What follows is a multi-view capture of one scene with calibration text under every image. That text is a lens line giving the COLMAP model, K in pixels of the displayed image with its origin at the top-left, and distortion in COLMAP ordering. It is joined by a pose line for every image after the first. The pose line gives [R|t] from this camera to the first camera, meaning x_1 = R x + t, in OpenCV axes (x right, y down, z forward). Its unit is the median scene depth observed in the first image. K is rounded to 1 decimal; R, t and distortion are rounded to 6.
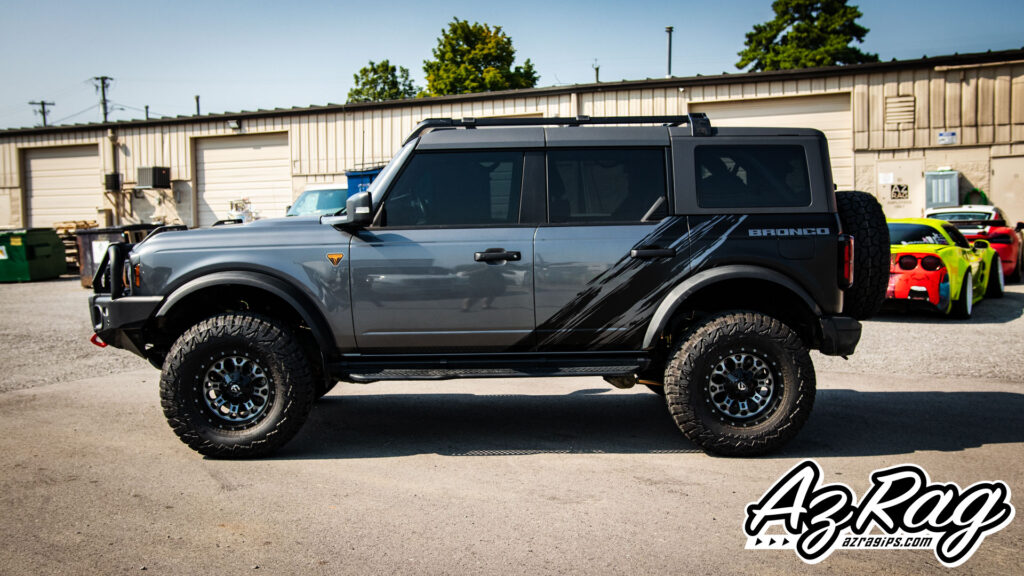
lens RADIAL K [[1339.9, 0, 512.0], [0, 1339.9, 288.0], [0, 0, 1]] dist [0.021453, 0.031356]
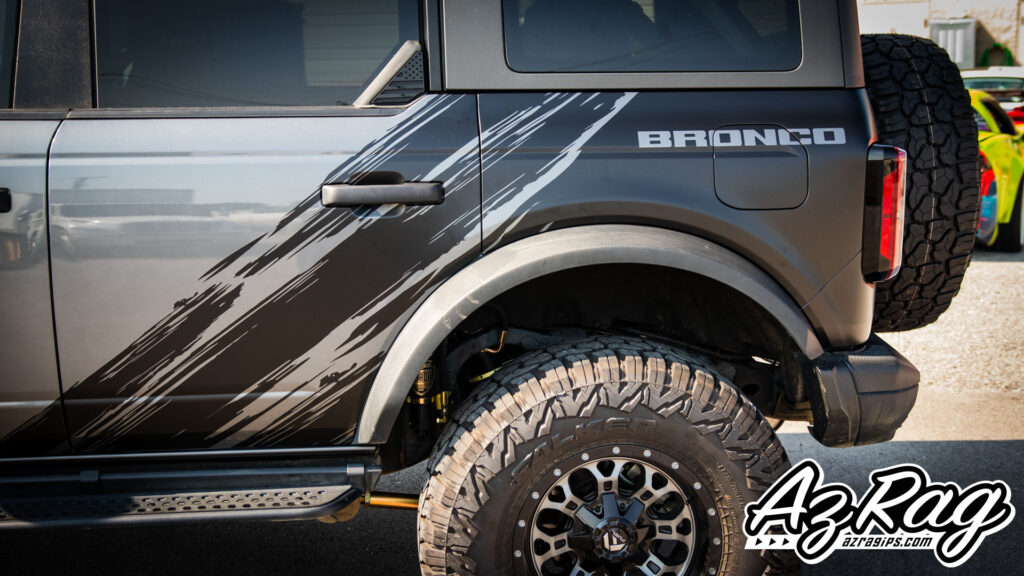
lens RADIAL K [[1449.6, 0, 533.7], [0, 1449.6, 287.9], [0, 0, 1]] dist [0.039361, 0.047006]
pose [[0.997872, 0.000535, 0.065207, 0.120563], [-0.006586, 0.995680, 0.092616, -0.037355], [-0.064875, -0.092849, 0.993564, 0.590997]]
